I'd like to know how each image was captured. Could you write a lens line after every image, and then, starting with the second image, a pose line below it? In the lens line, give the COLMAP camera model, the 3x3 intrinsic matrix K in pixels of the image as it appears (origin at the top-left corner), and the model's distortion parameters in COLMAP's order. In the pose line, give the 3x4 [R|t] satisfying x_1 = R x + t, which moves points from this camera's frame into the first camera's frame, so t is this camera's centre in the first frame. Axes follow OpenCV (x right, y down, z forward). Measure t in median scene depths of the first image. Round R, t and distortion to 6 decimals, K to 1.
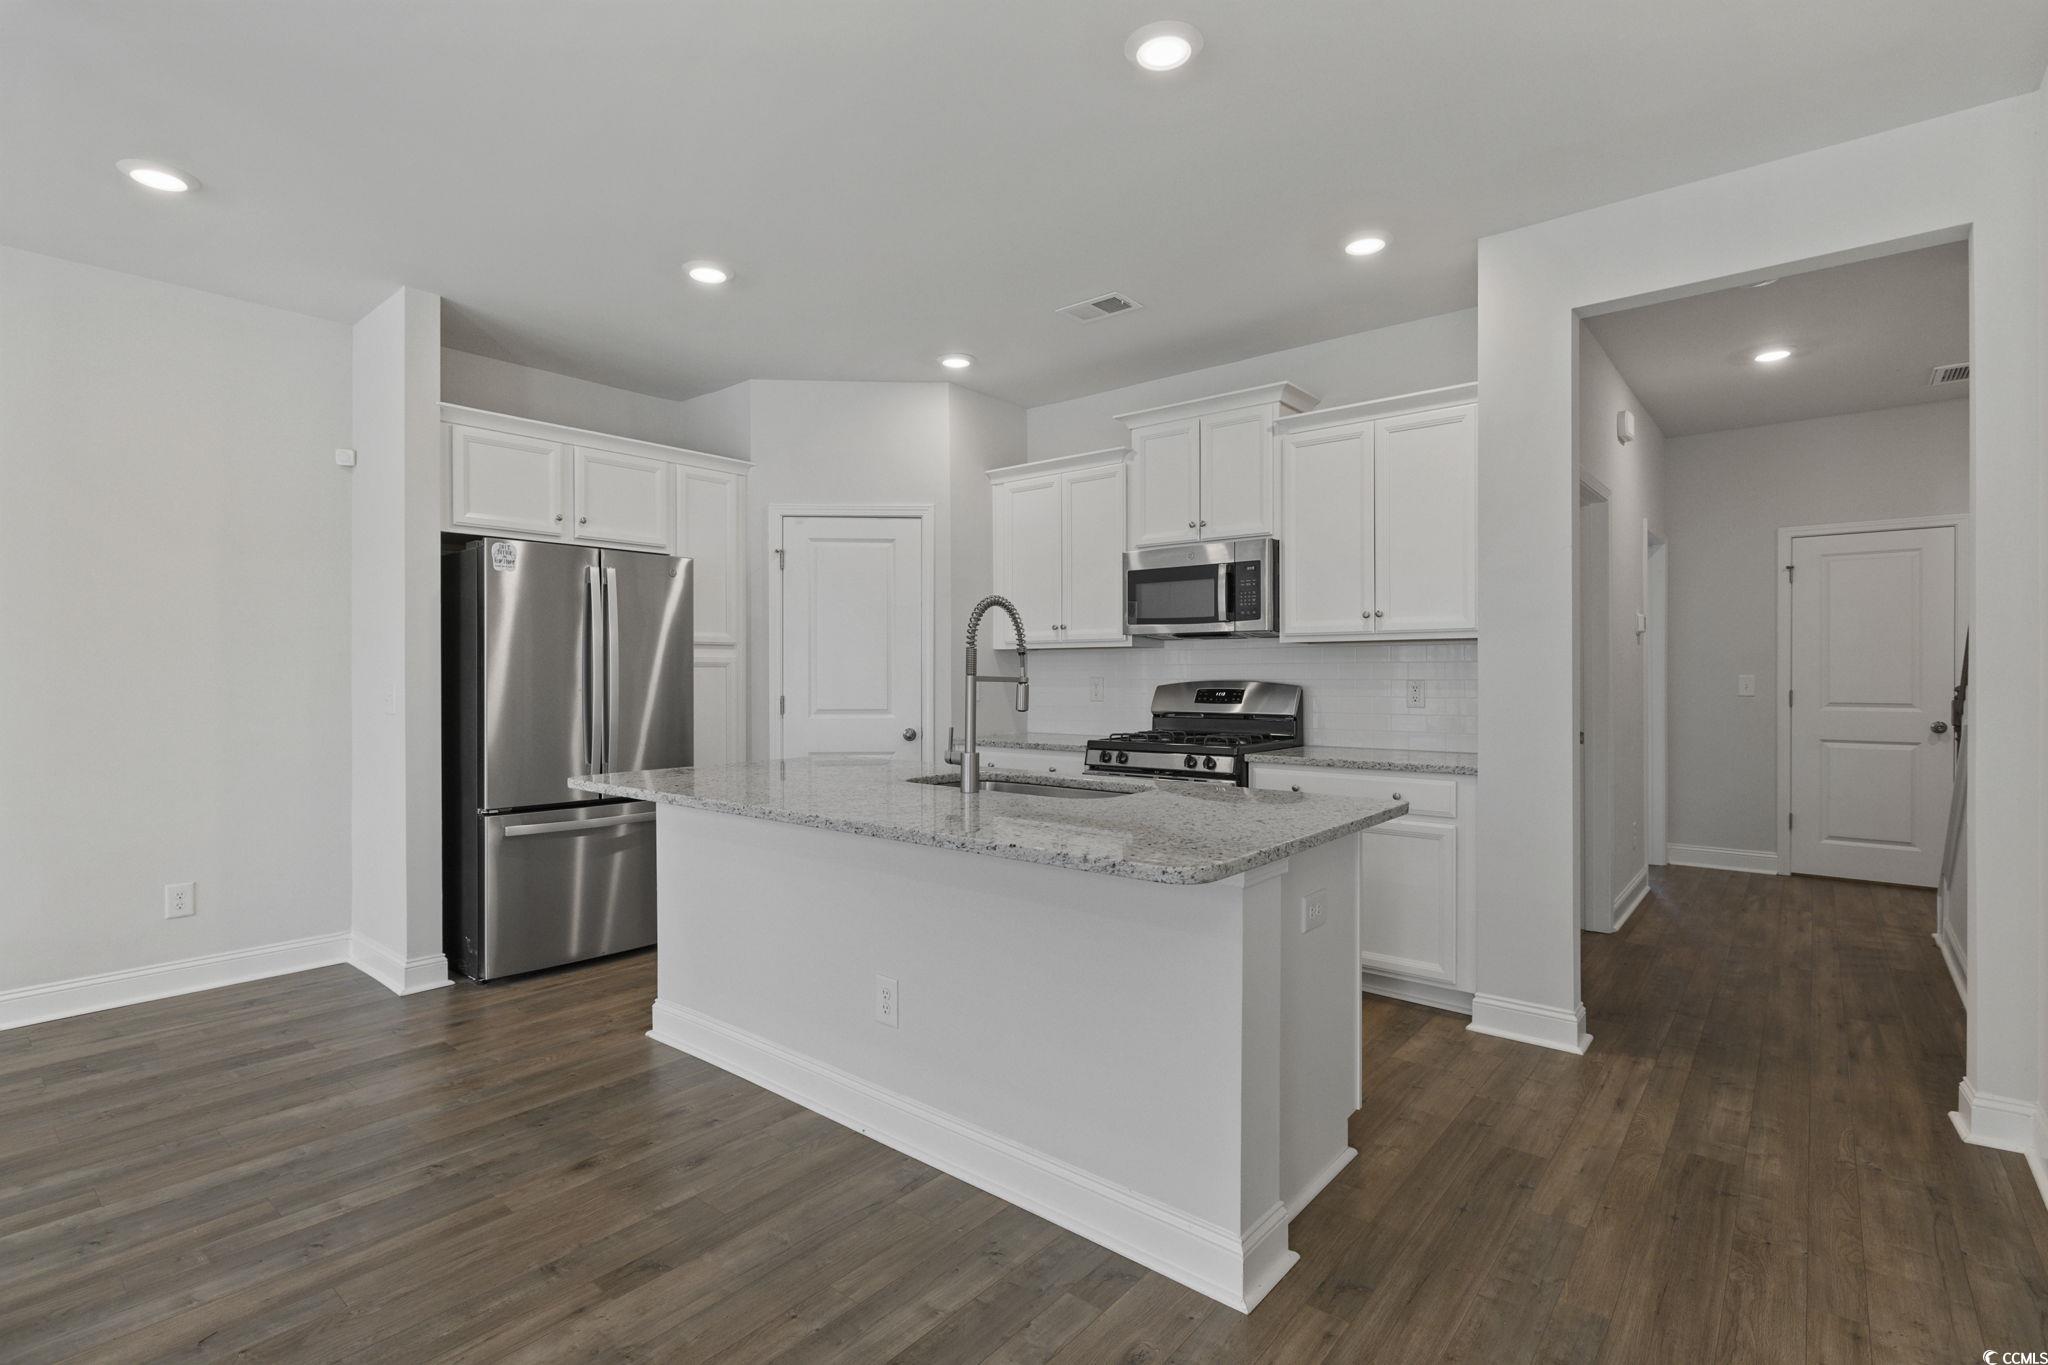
lens RADIAL K [[959.3, 0, 1012.2], [0, 959.3, 678.3], [0, 0, 1]] dist [-0.004011, -0.000282]
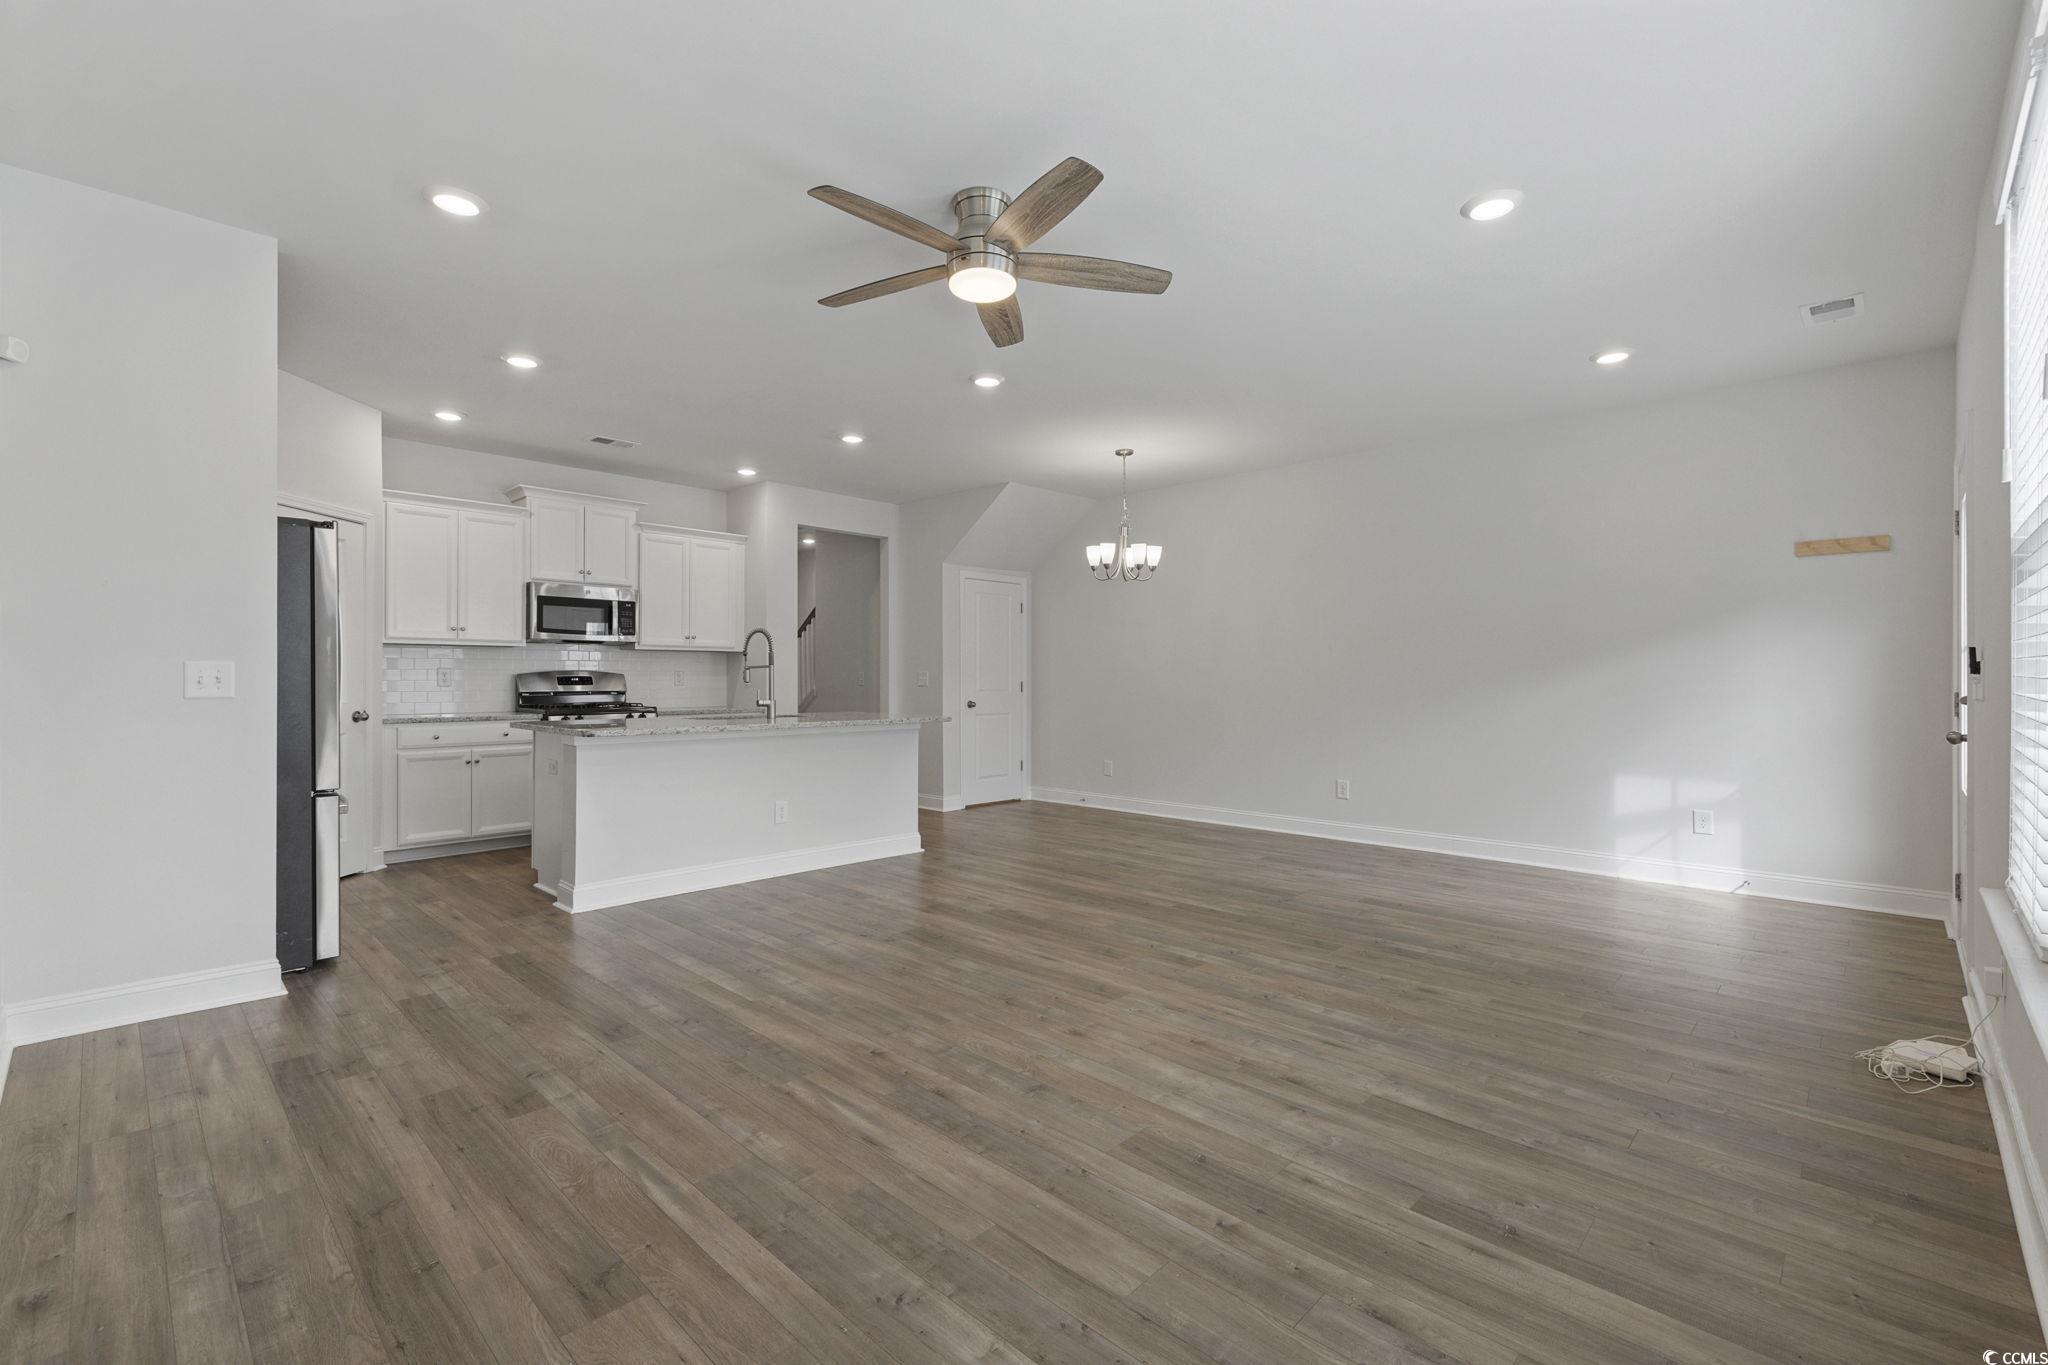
lens RADIAL K [[882.1, 0, 1017.4], [0, 882.1, 682.8], [0, 0, 1]] dist [0.001381, -0.000065]
pose [[0.070280, -0.002670, 0.997524, -1.310330], [0.002431, 0.999994, 0.002505, 0.022208], [-0.997524, 0.002249, 0.070286, 0.198577]]
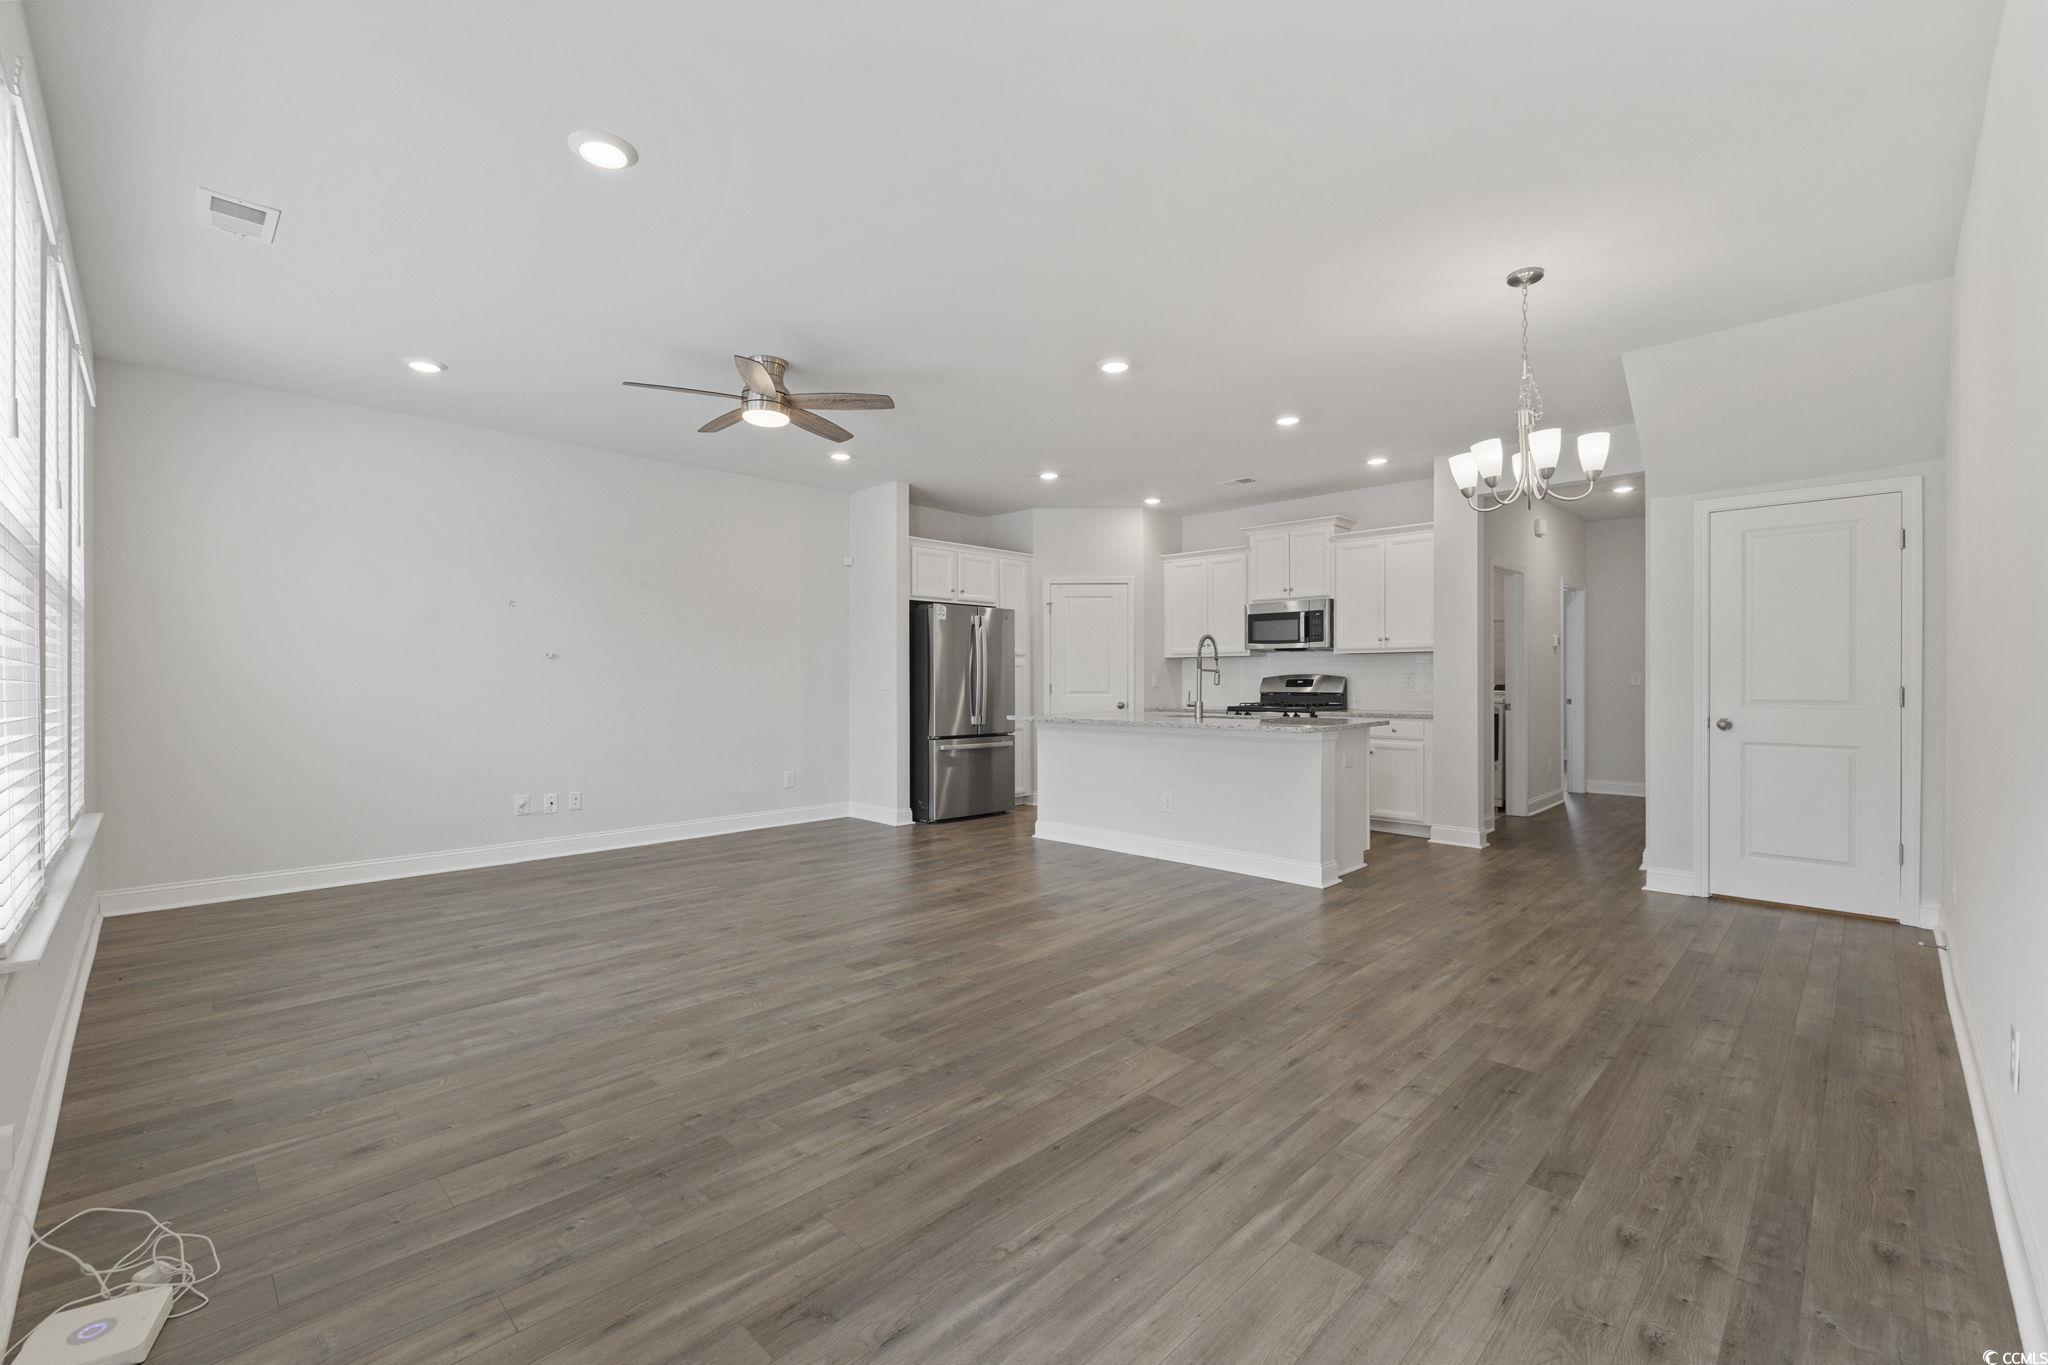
lens RADIAL K [[862.0, 0, 1016.9], [0, 862.0, 683.0], [0, 0, 1]] dist [0.000976, -0.000008]
pose [[0.996880, 0.000319, -0.078928, -0.210201], [-0.000376, 1.000000, -0.000718, 0.022186], [0.078928, 0.000745, 0.996880, -0.745248]]
